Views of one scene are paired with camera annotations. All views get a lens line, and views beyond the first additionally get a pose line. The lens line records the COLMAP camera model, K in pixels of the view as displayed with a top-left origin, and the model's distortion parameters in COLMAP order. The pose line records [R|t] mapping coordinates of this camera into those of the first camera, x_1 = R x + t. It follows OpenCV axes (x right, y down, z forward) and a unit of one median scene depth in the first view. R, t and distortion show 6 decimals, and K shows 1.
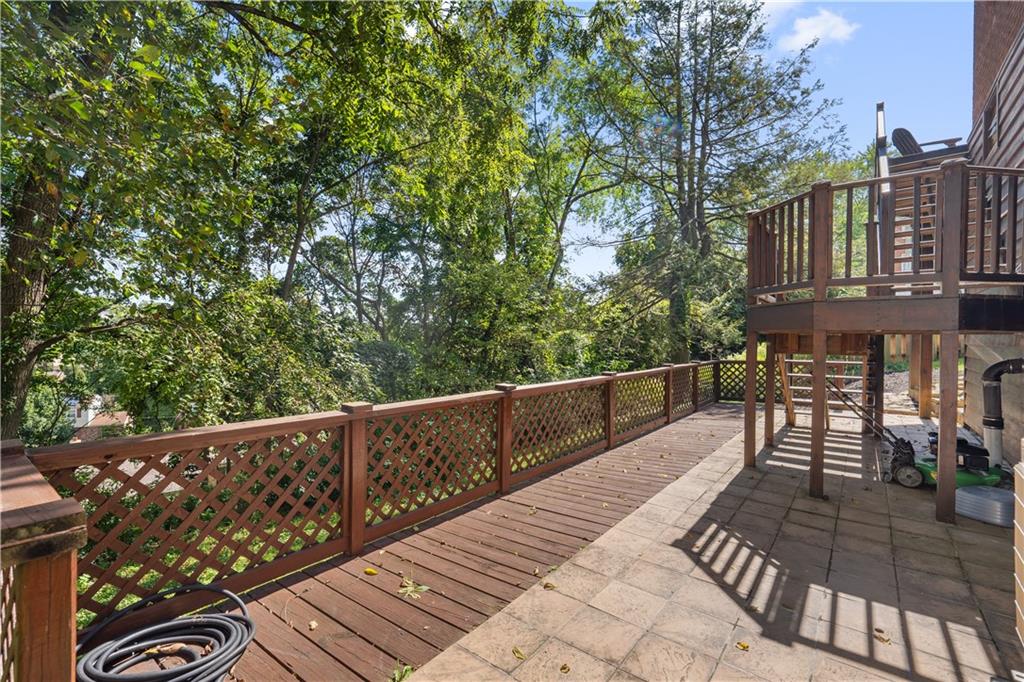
lens RADIAL K [[451.9, 0, 512.0], [0, 451.9, 341.0], [0, 0, 1]] dist [-0.019392, 0.012819]
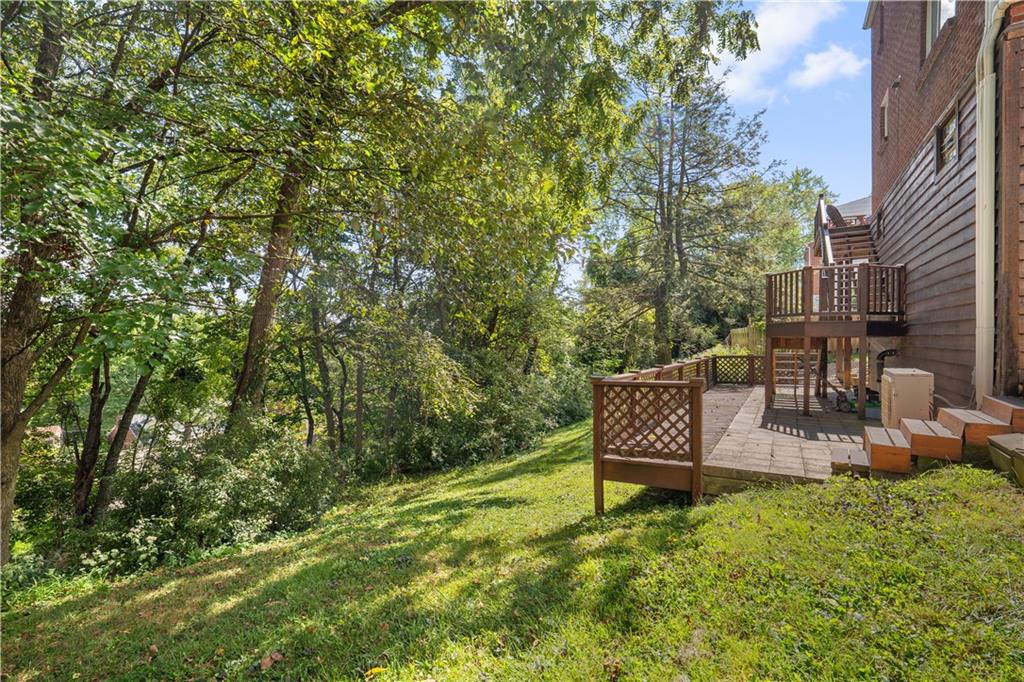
lens RADIAL K [[463.6, 0, 513.0], [0, 463.6, 338.0], [0, 0, 1]] dist [-0.002104, 0.001142]
pose [[0.991526, -0.002433, 0.129889, -0.899147], [0.004172, 0.999905, -0.013114, 0.005556], [-0.129845, 0.013545, 0.991442, -0.906428]]
